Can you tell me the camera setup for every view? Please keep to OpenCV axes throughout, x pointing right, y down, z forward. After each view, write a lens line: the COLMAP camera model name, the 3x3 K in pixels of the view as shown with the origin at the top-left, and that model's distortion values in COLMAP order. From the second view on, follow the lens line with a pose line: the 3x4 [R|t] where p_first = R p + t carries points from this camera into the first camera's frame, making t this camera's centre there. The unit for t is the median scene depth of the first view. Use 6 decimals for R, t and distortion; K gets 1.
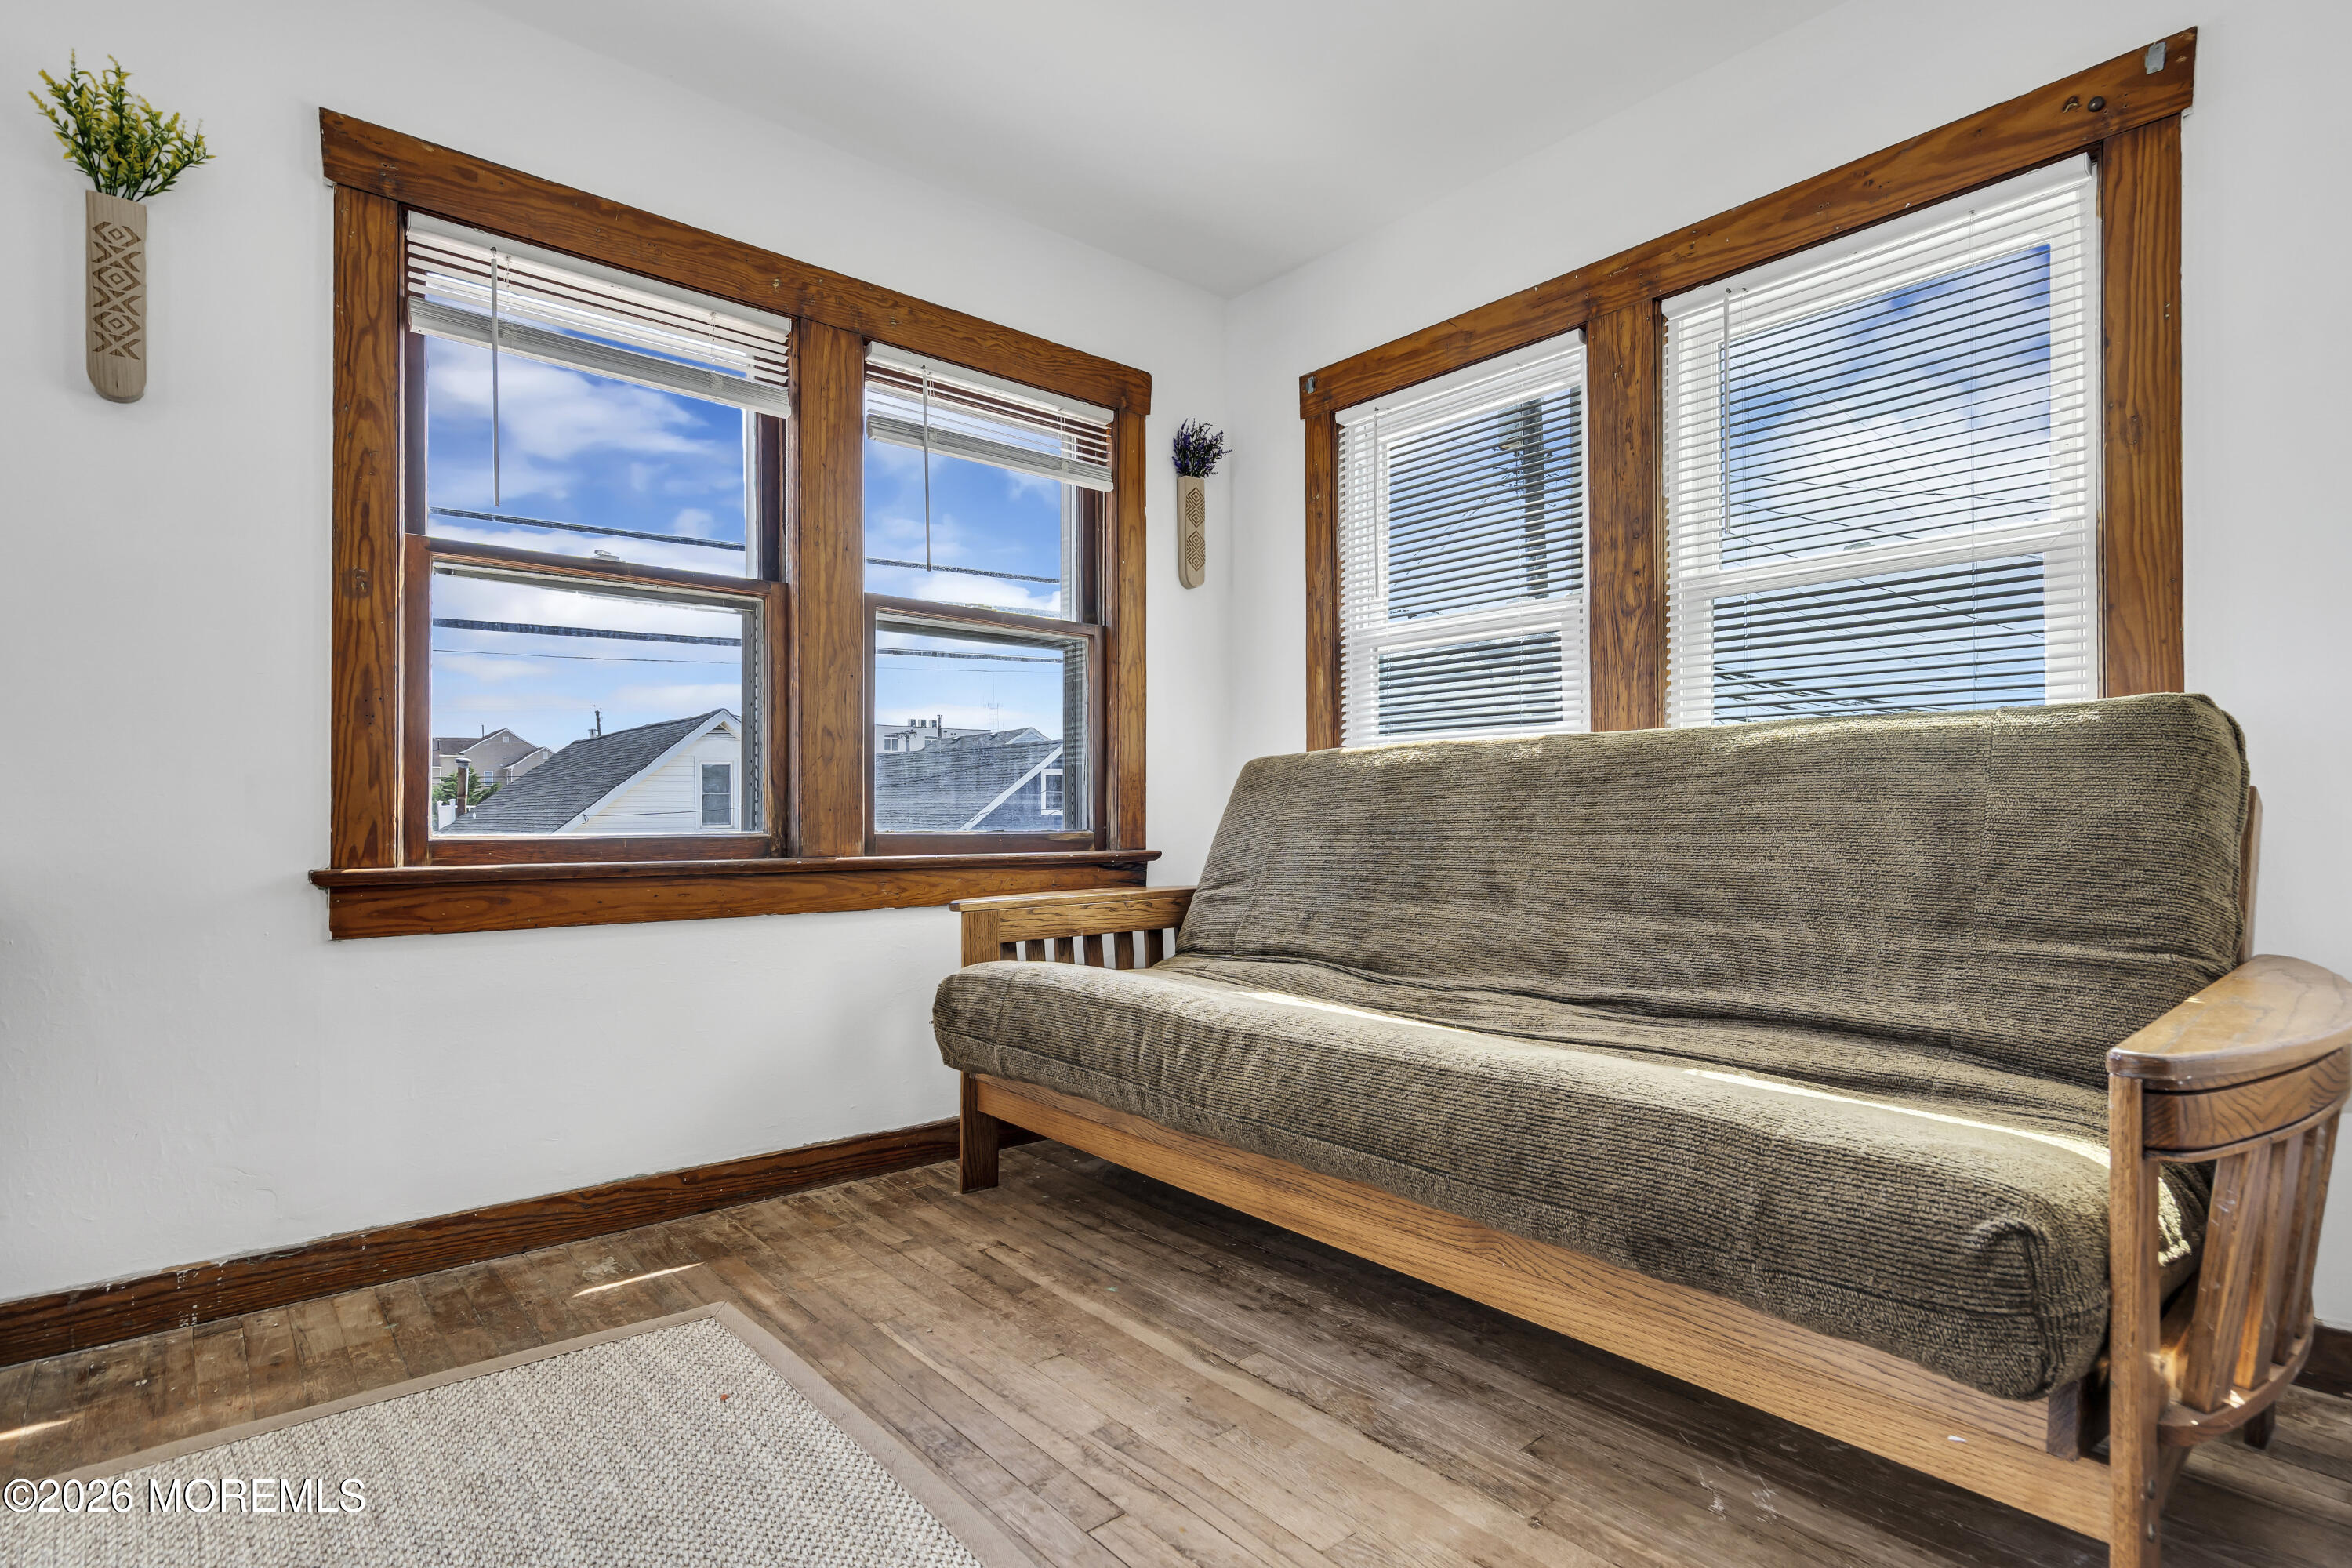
lens RADIAL K [[1148.5, 0, 1140.8], [0, 1148.5, 809.5], [0, 0, 1]] dist [-0.000055, 0.001064]
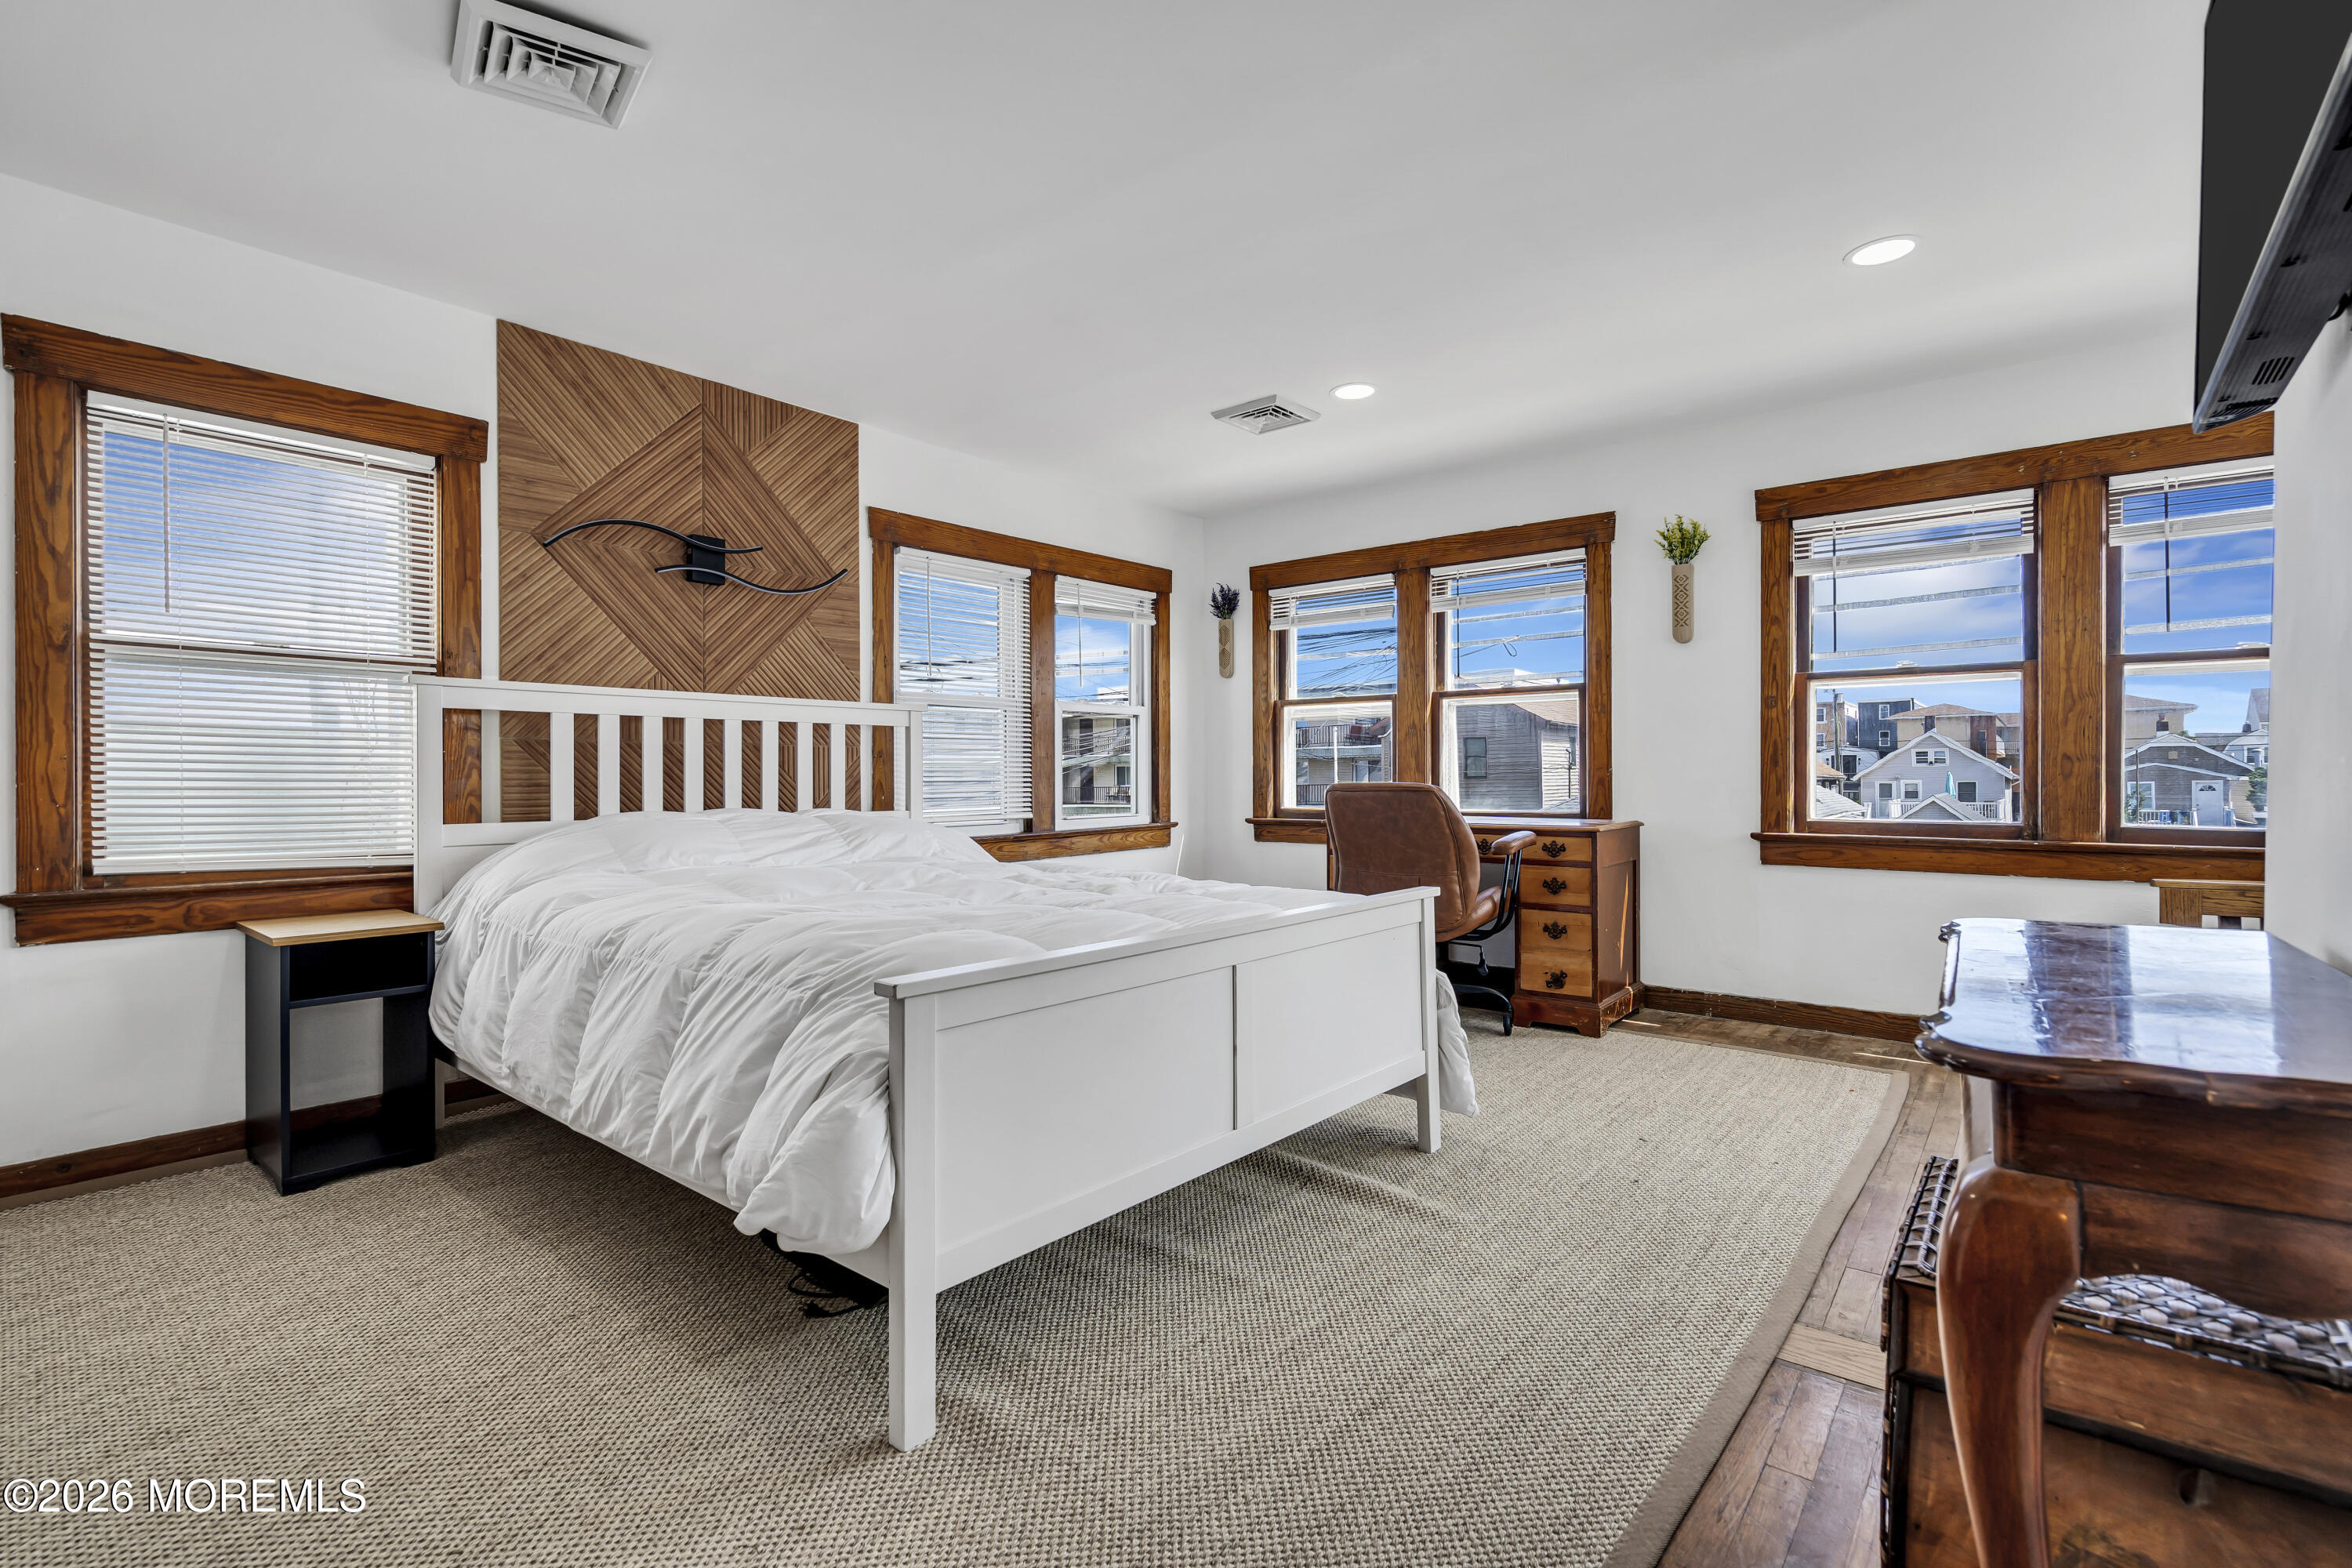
lens RADIAL K [[1071.2, 0, 1179.8], [0, 1071.2, 777.7], [0, 0, 1]] dist [0.000524, 0.000043]
pose [[0.177062, 0.003008, -0.984195, 0.892648], [0.006693, 0.999969, 0.004260, -0.054836], [0.984177, -0.007341, 0.177036, -0.371288]]
